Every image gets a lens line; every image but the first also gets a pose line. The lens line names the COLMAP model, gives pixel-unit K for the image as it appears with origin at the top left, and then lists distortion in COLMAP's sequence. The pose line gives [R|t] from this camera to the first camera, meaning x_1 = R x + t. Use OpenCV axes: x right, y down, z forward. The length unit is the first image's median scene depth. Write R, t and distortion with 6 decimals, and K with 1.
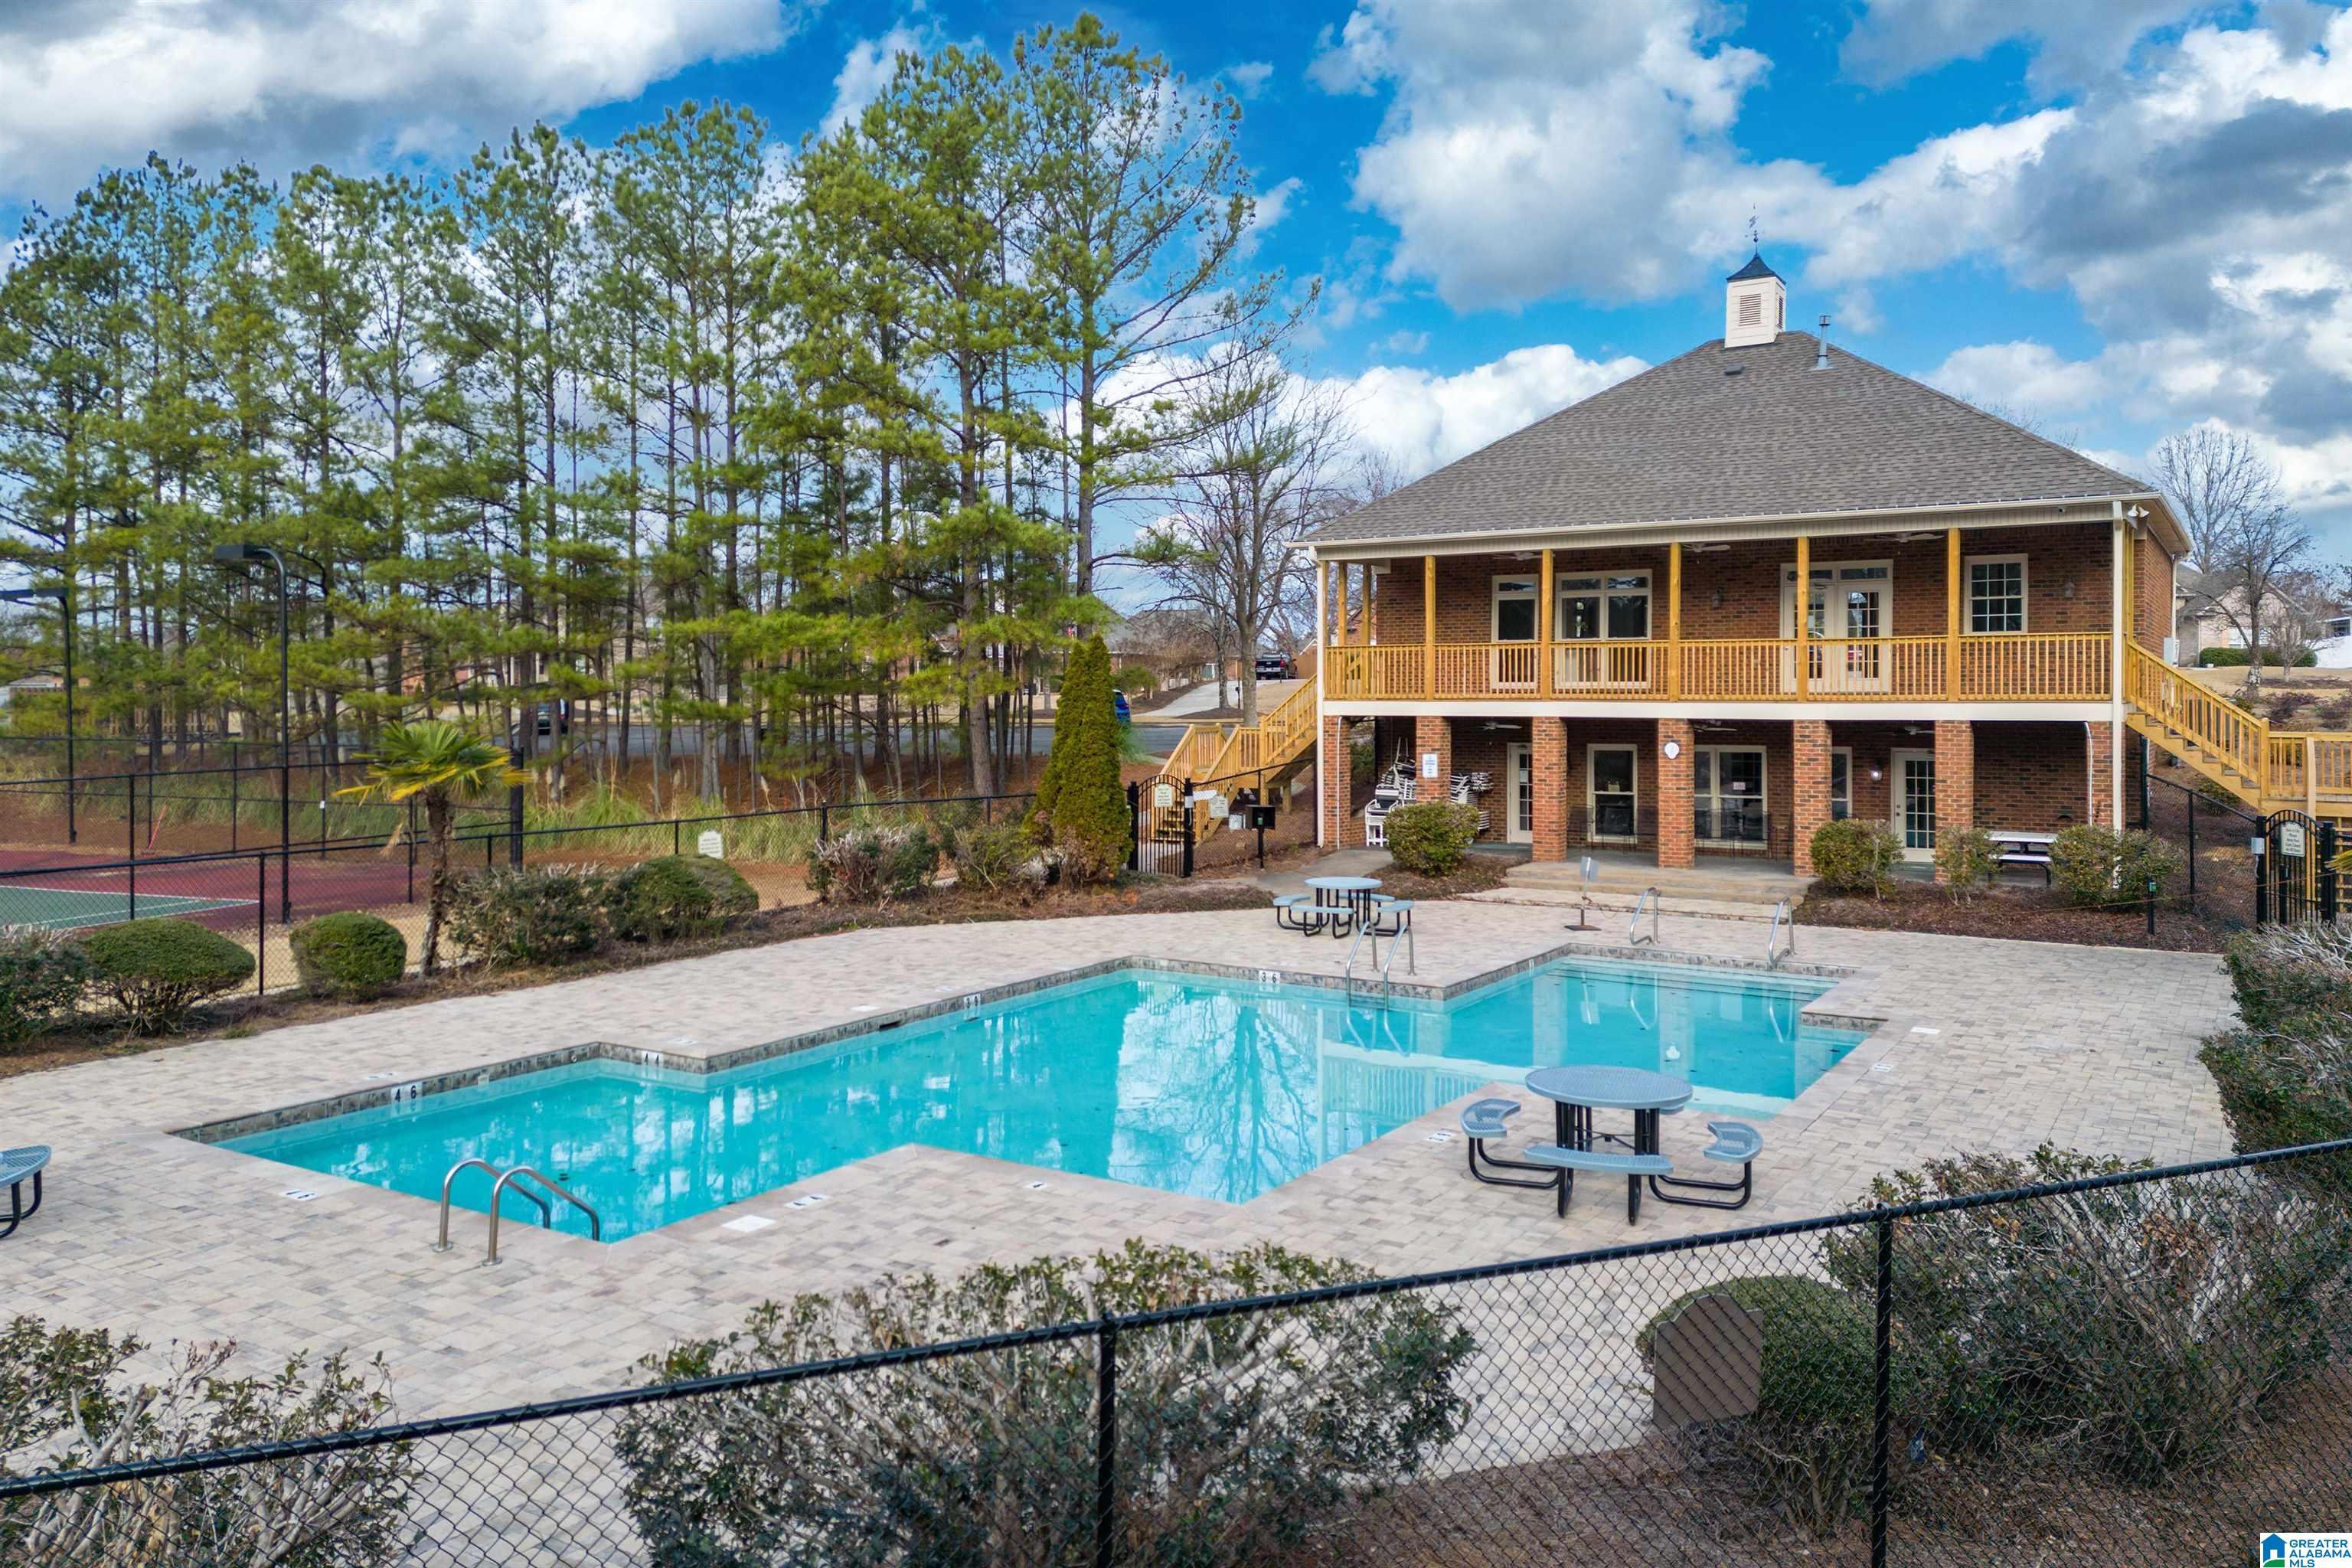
lens RADIAL K [[1722.1, 0, 1165.5], [0, 1722.1, 694.0], [0, 0, 1]] dist [0.073245, -0.006588]
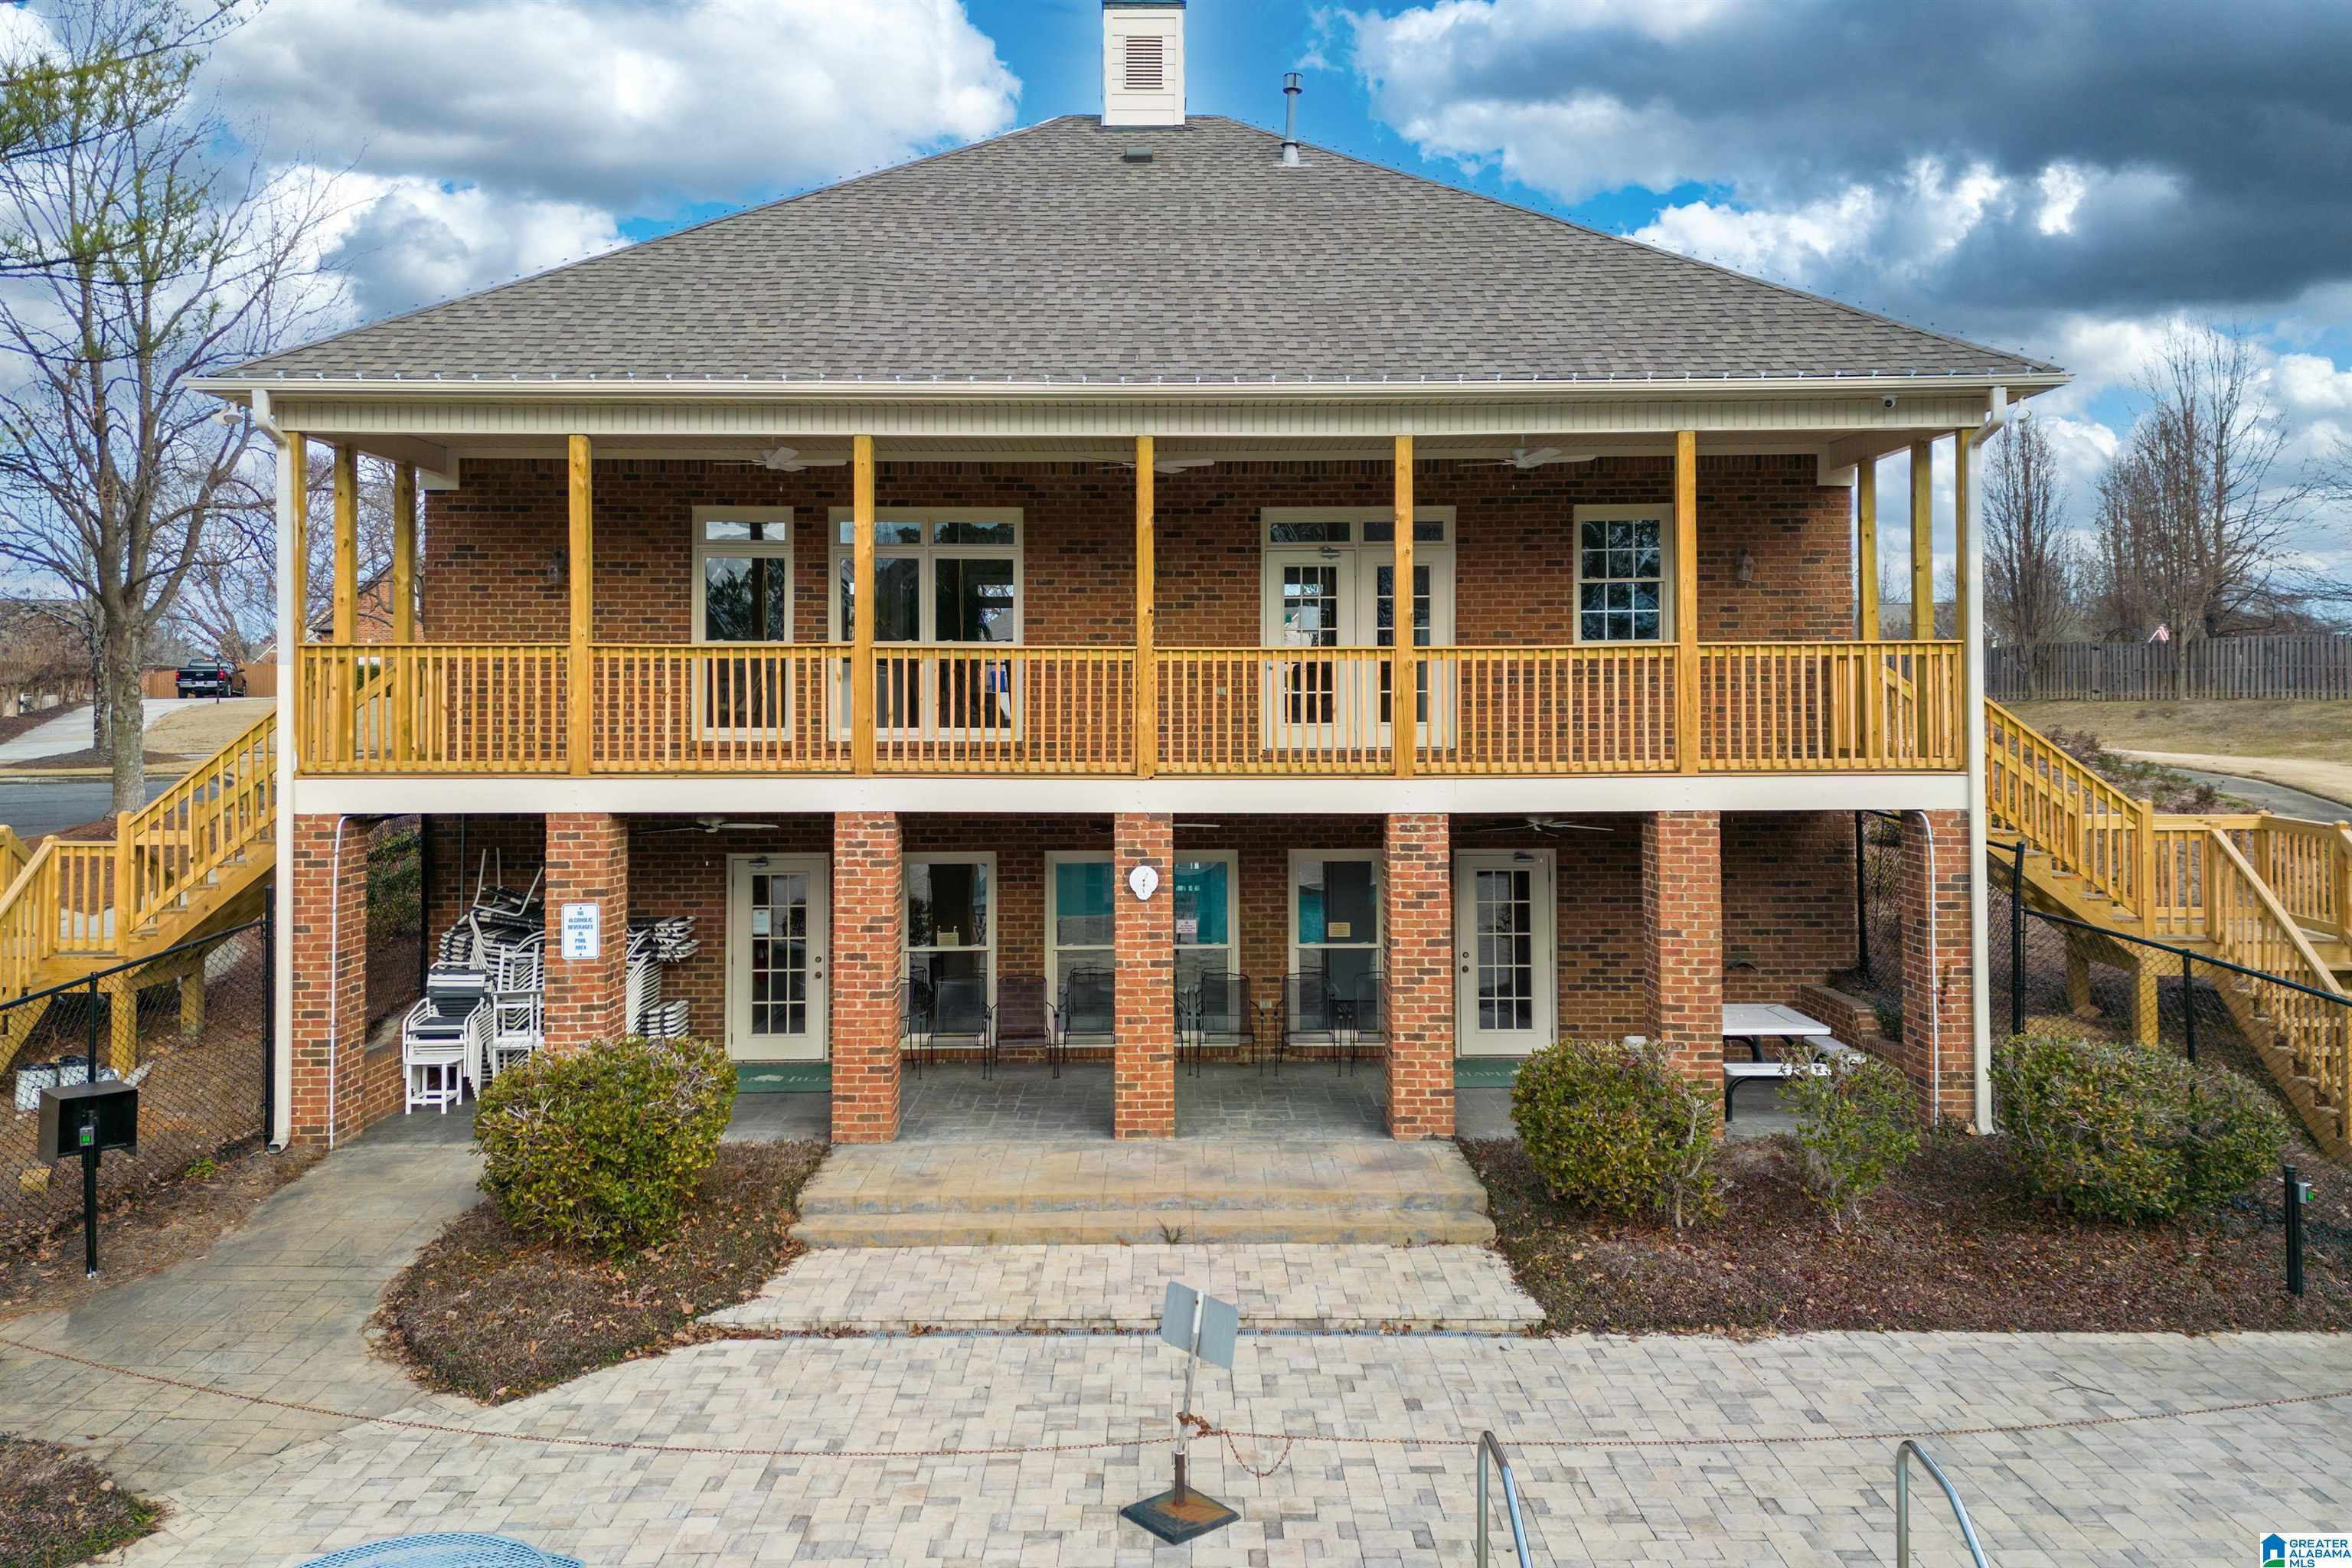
lens RADIAL K [[1722.1, 0, 1165.5], [0, 1722.1, 694.0], [0, 0, 1]] dist [0.073245, -0.006588]
pose [[0.850908, 0.003161, 0.525306, 0.051049], [0.002210, 0.999951, -0.009598, -0.012197], [-0.525311, 0.009328, 0.850859, 0.559772]]
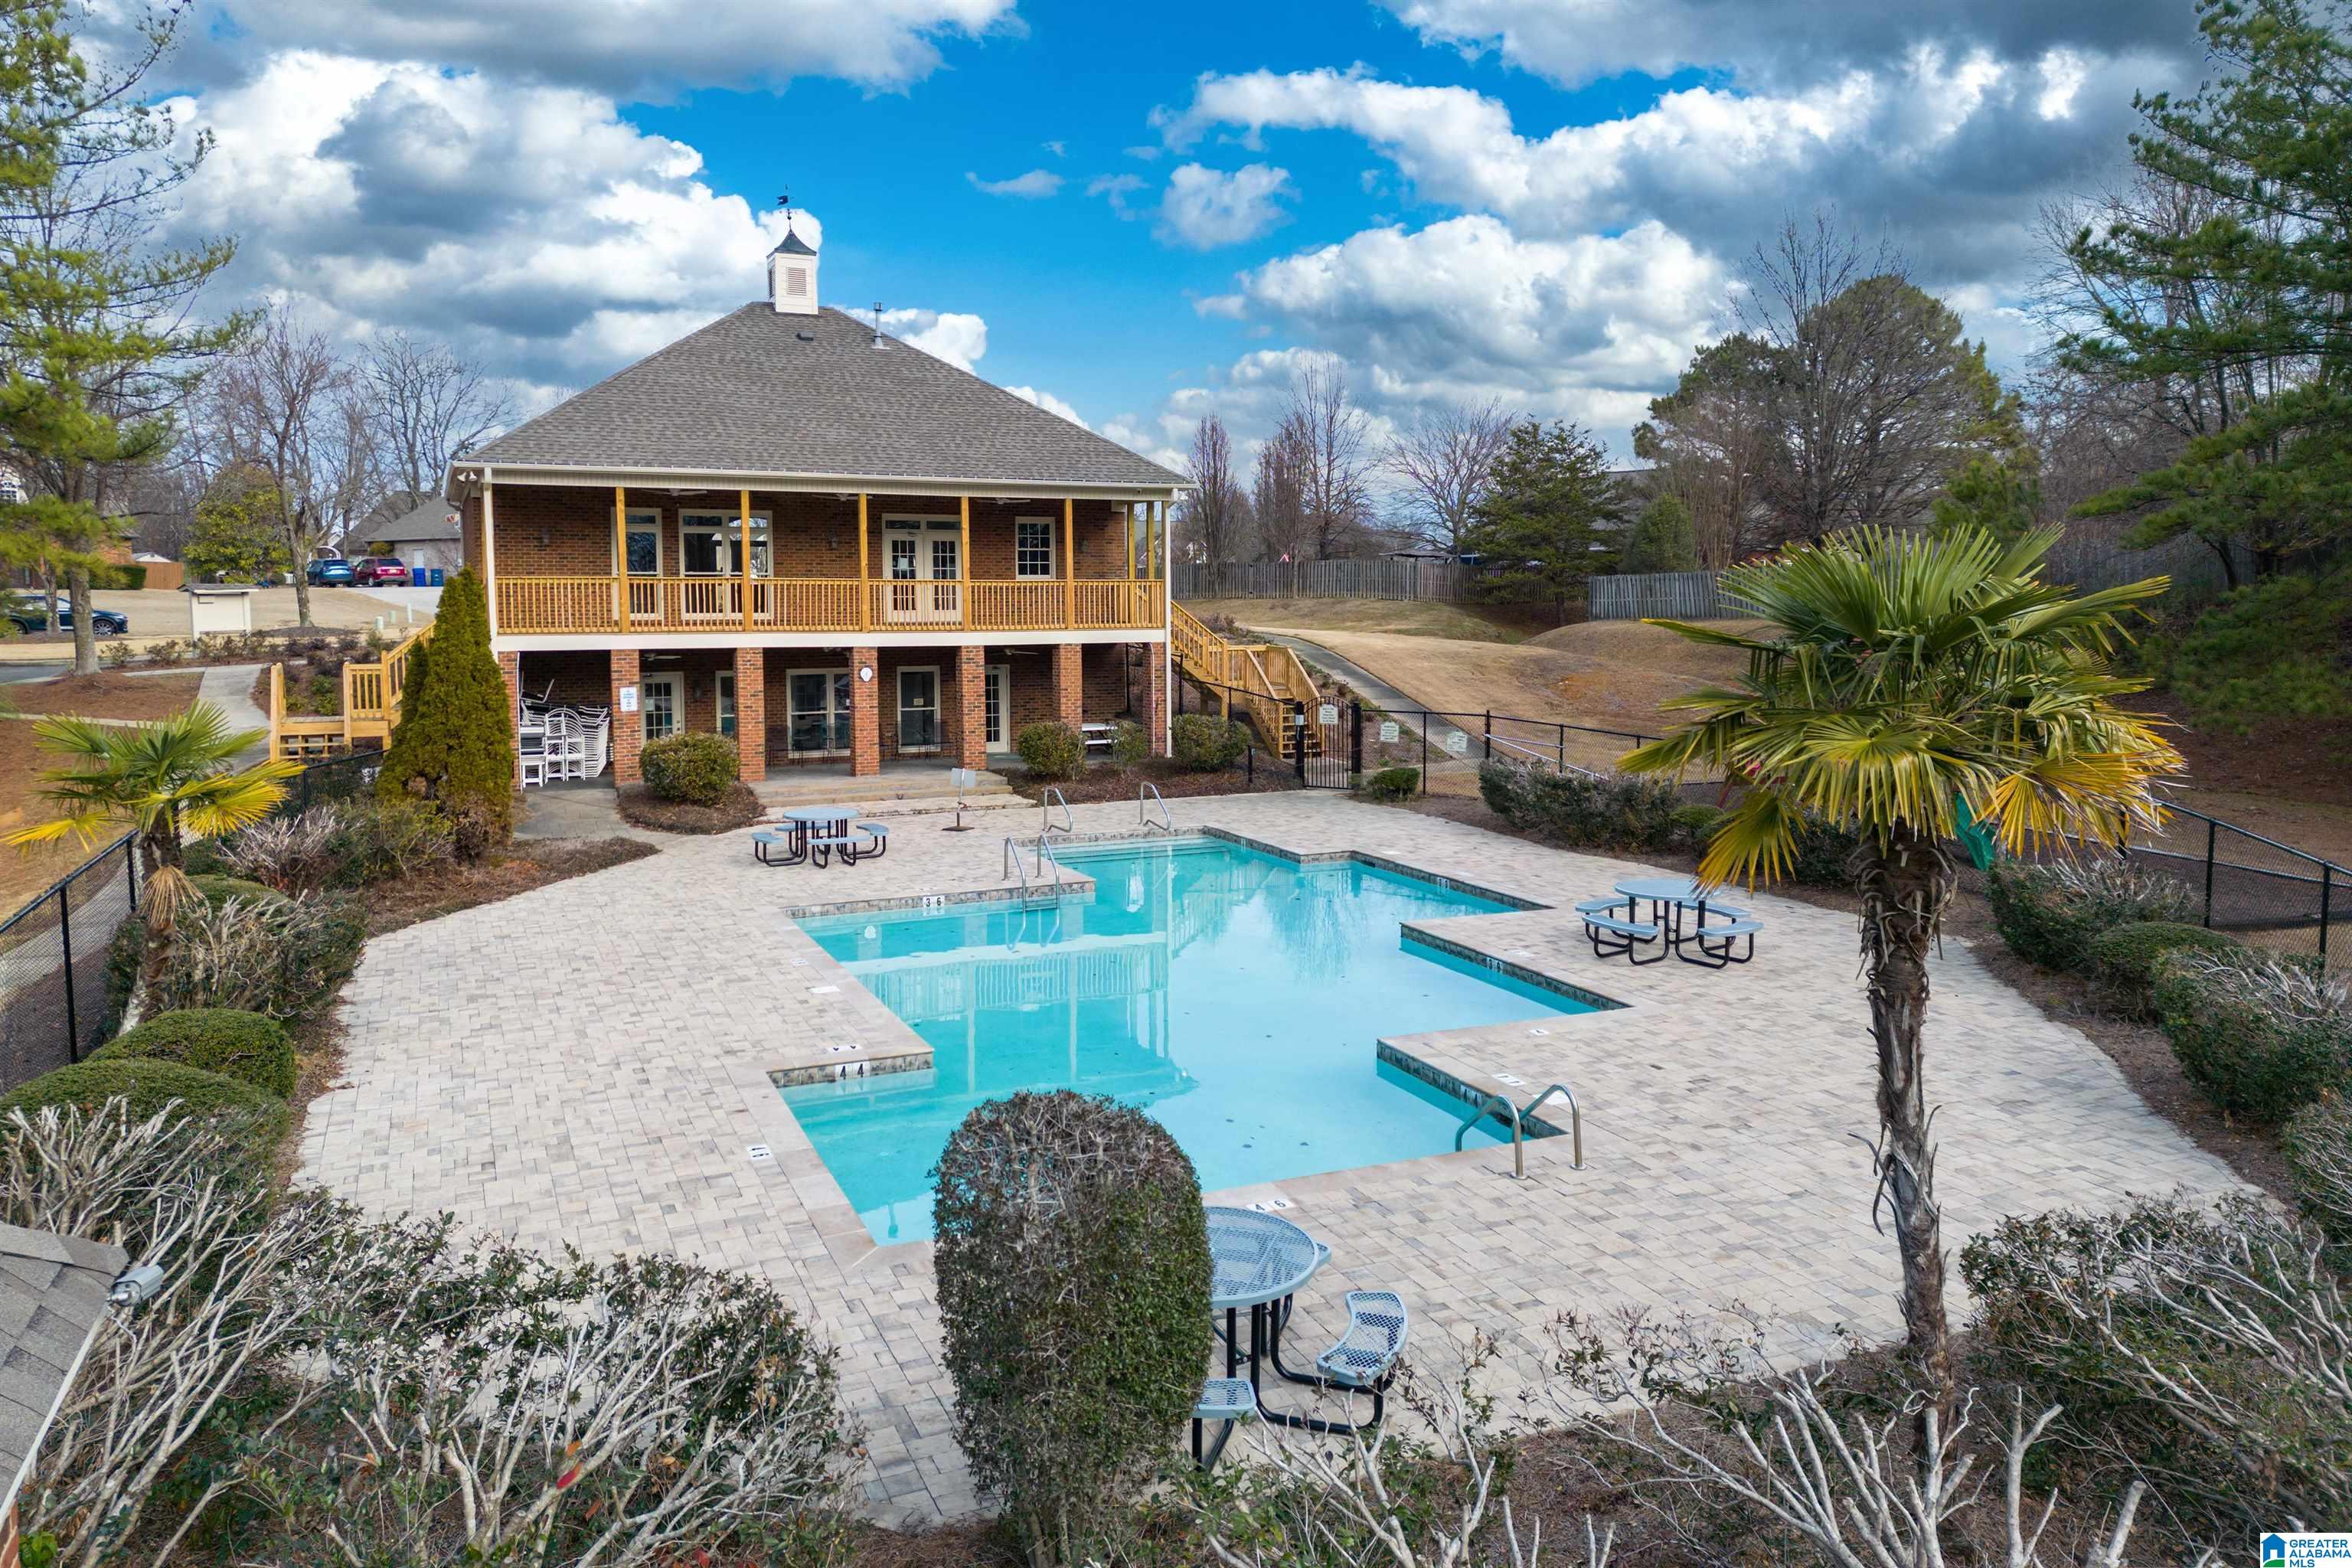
lens RADIAL K [[1601.6, 0, 1215.9], [0, 1601.6, 743.9], [0, 0, 1]] dist [-0.002542, -0.002203]
pose [[0.541225, -0.074455, 0.837575, -0.441239], [0.001646, 0.996164, 0.087489, -0.013141], [-0.840876, -0.045973, 0.539272, 0.211456]]
